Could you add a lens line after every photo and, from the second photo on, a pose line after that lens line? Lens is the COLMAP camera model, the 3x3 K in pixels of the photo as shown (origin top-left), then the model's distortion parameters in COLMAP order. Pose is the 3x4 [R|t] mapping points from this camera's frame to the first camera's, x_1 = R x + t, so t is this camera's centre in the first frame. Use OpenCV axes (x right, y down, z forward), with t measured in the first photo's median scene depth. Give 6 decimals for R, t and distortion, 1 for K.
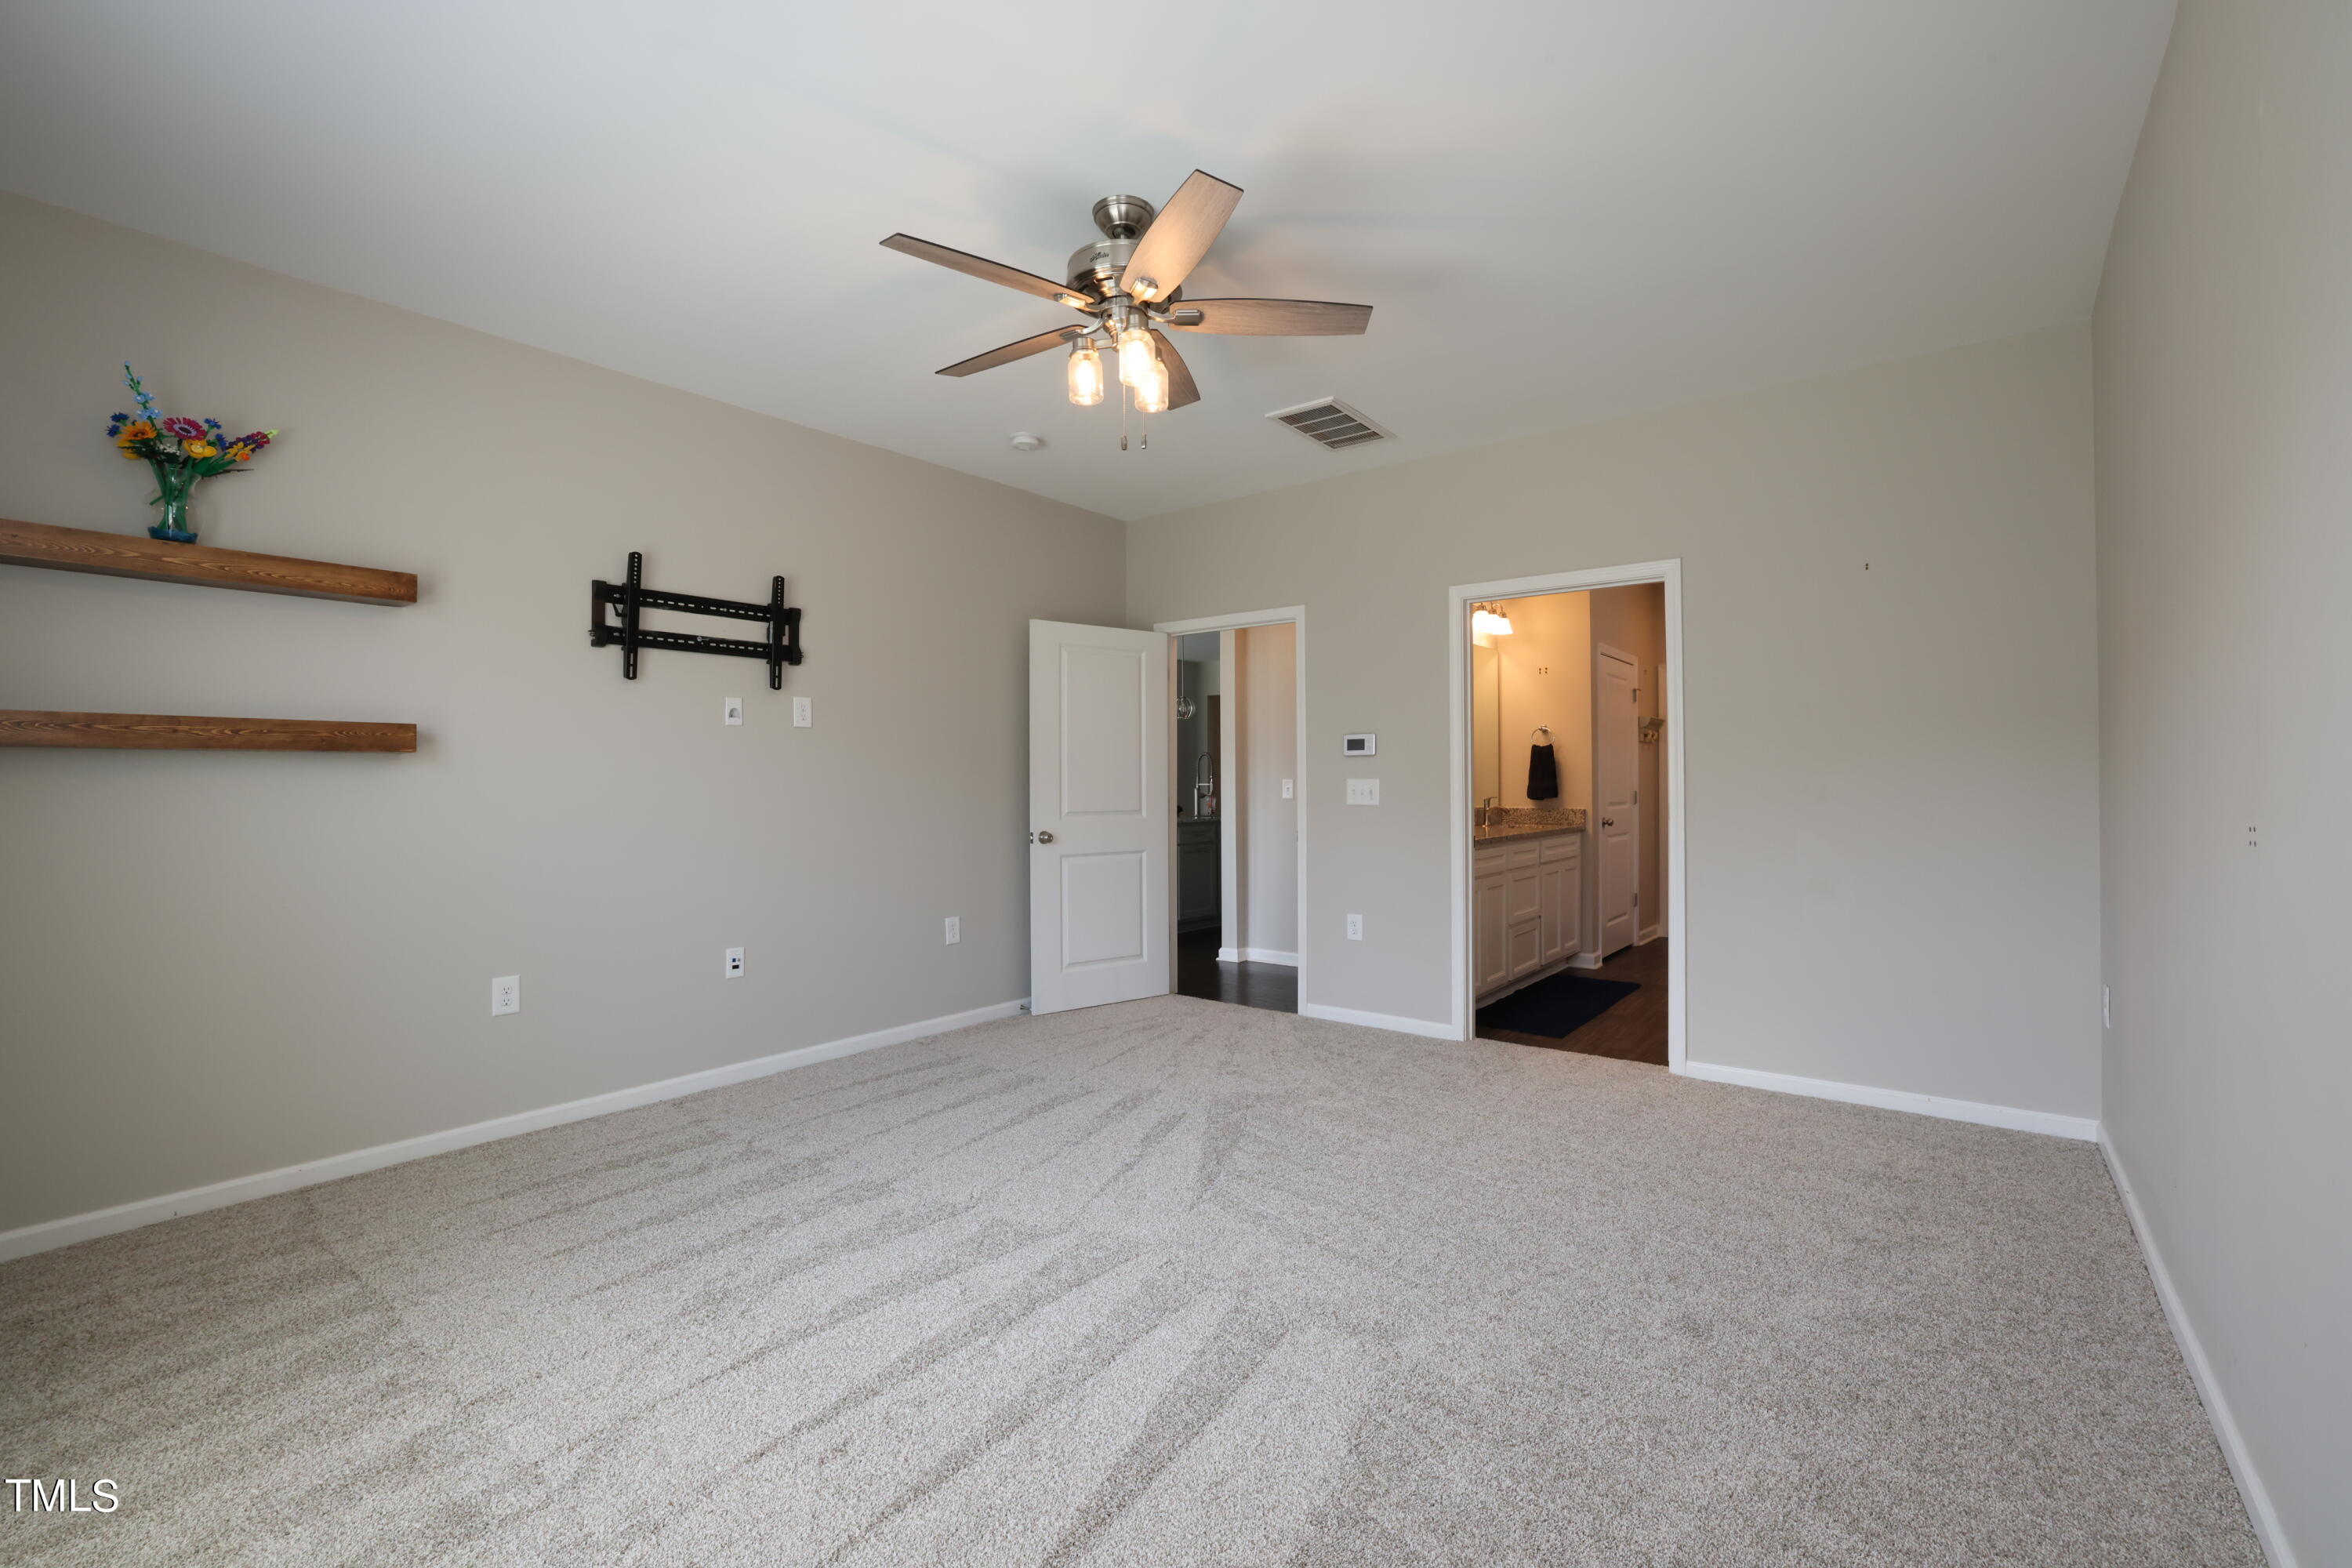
lens RADIAL K [[1014.1, 0, 1172.4], [0, 1014.1, 772.8], [0, 0, 1]] dist [-0.039183, 0.000368]
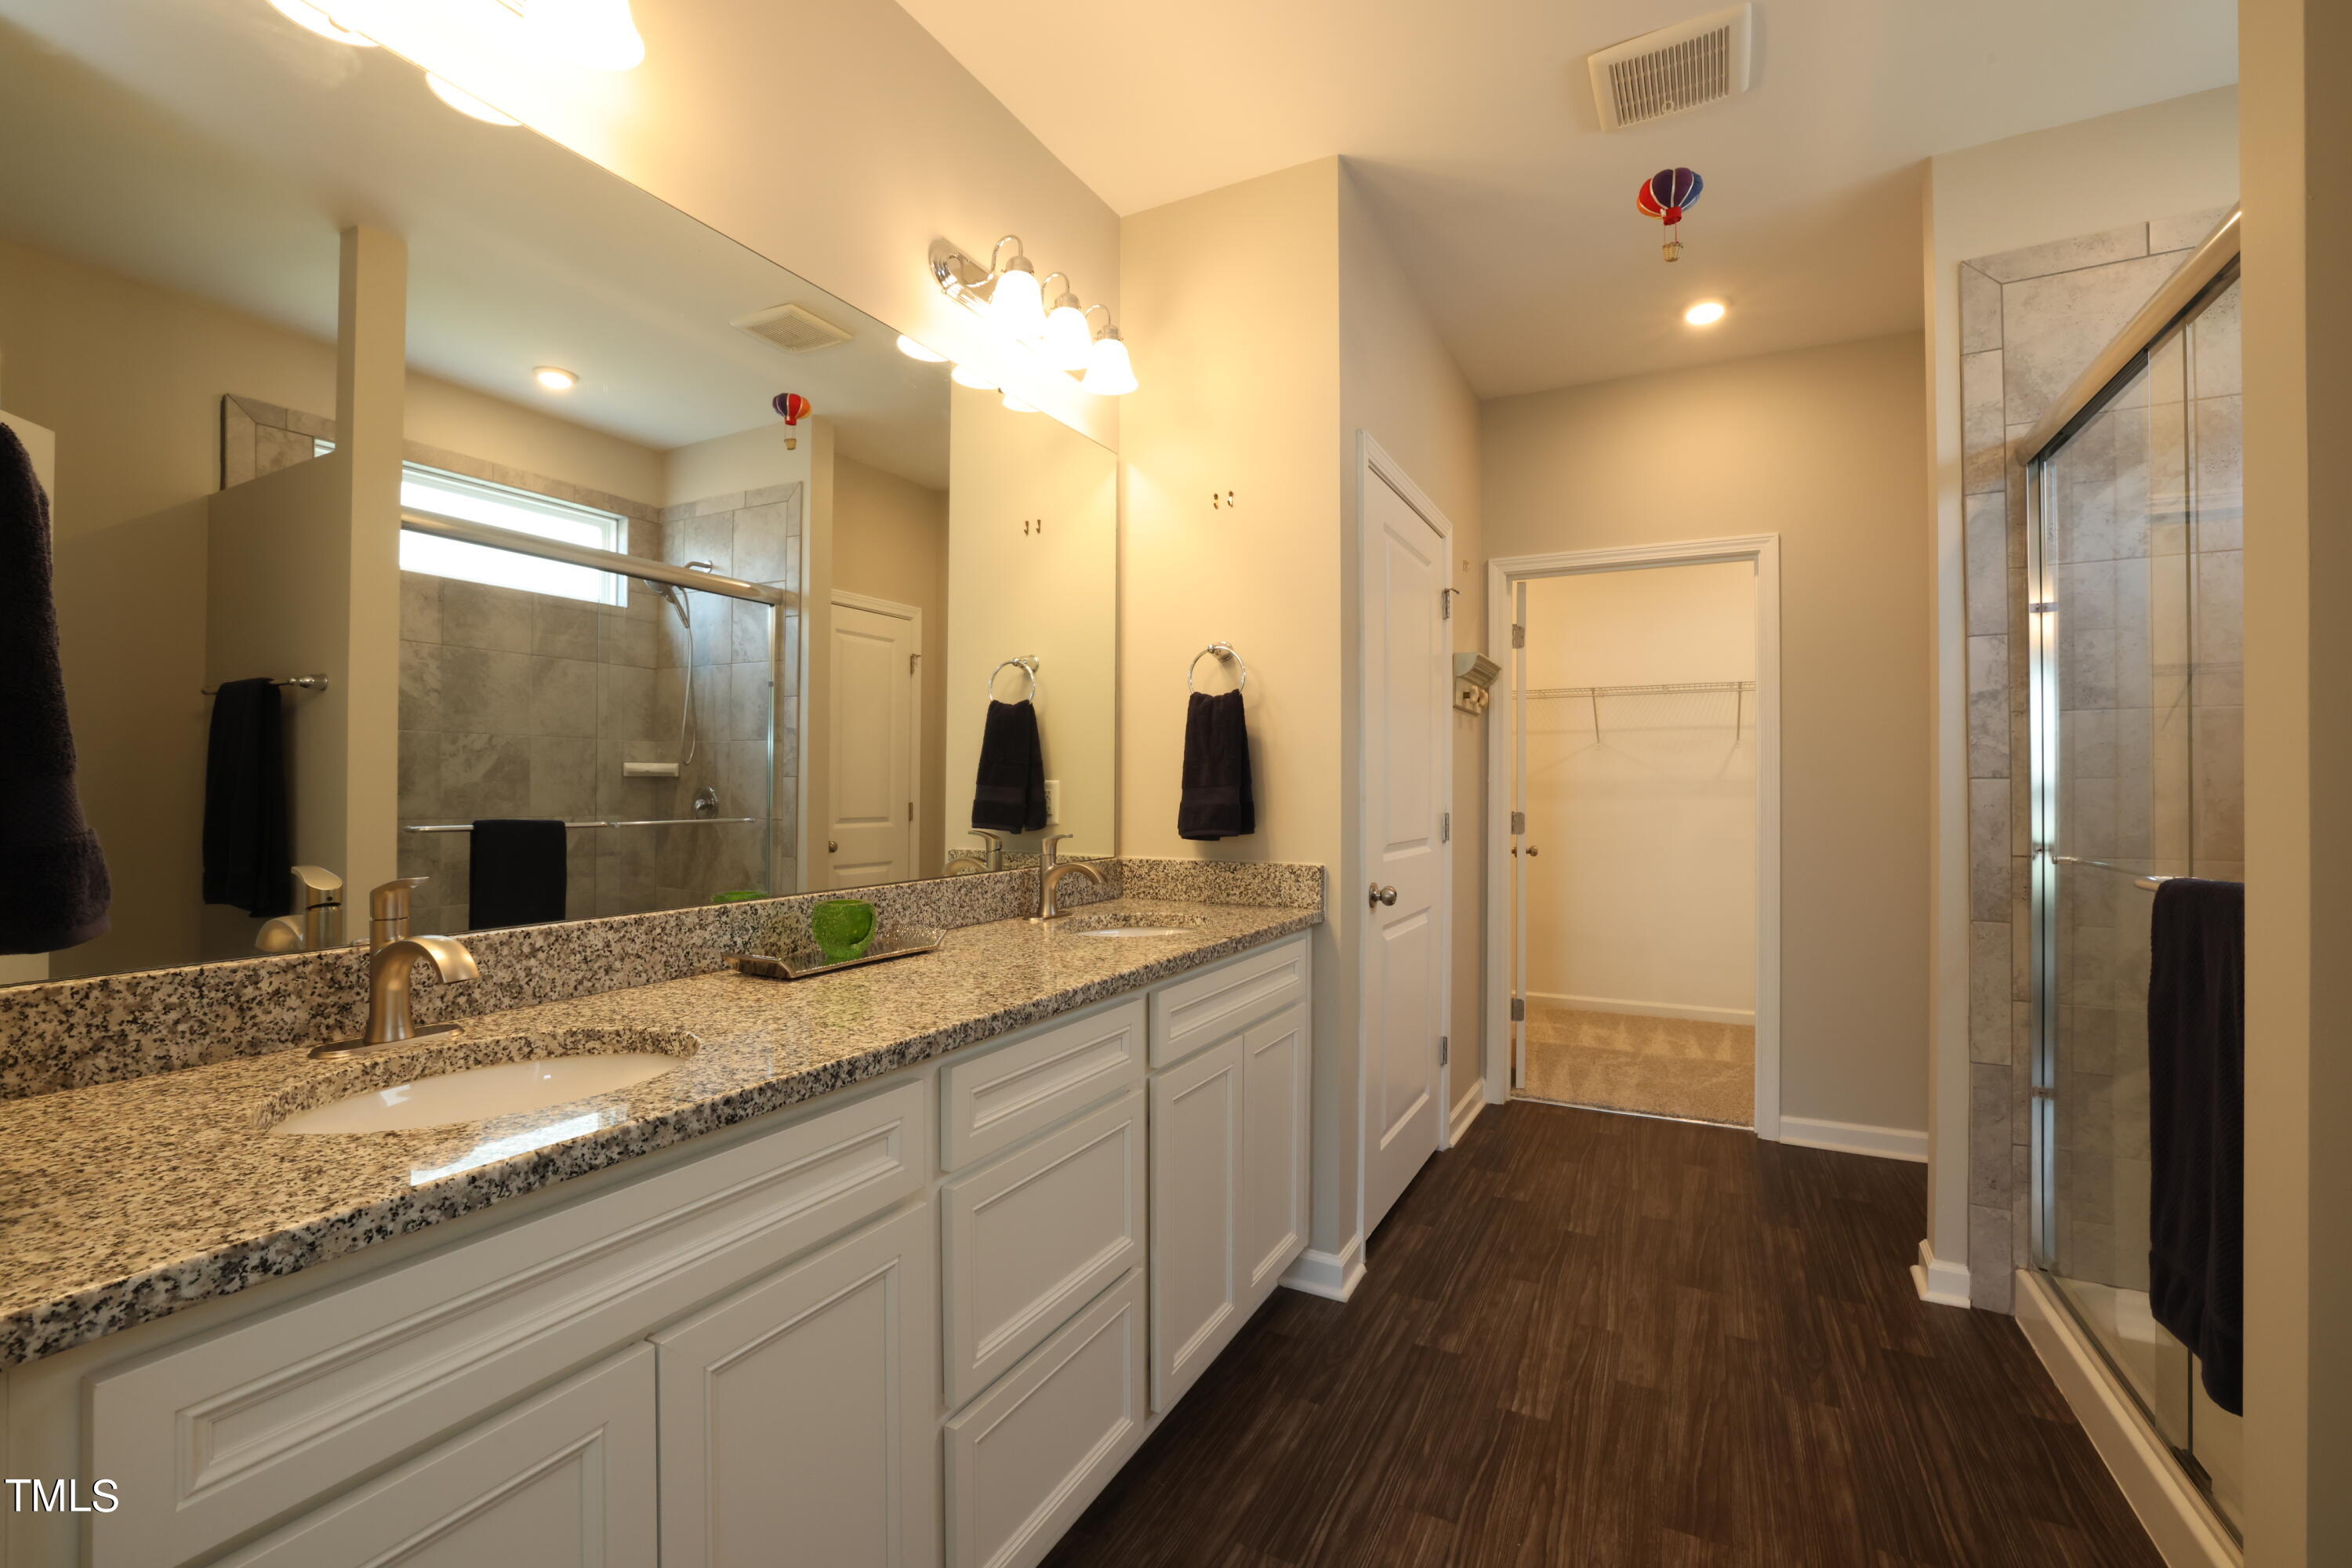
lens RADIAL K [[1014.1, 0, 1172.4], [0, 1014.1, 772.8], [0, 0, 1]] dist [-0.039183, 0.000368]
pose [[0.982442, 0.011804, 0.186195, 0.279658], [-0.010275, 0.999905, -0.009175, 0.005366], [-0.186286, 0.007101, 0.982470, 0.631175]]
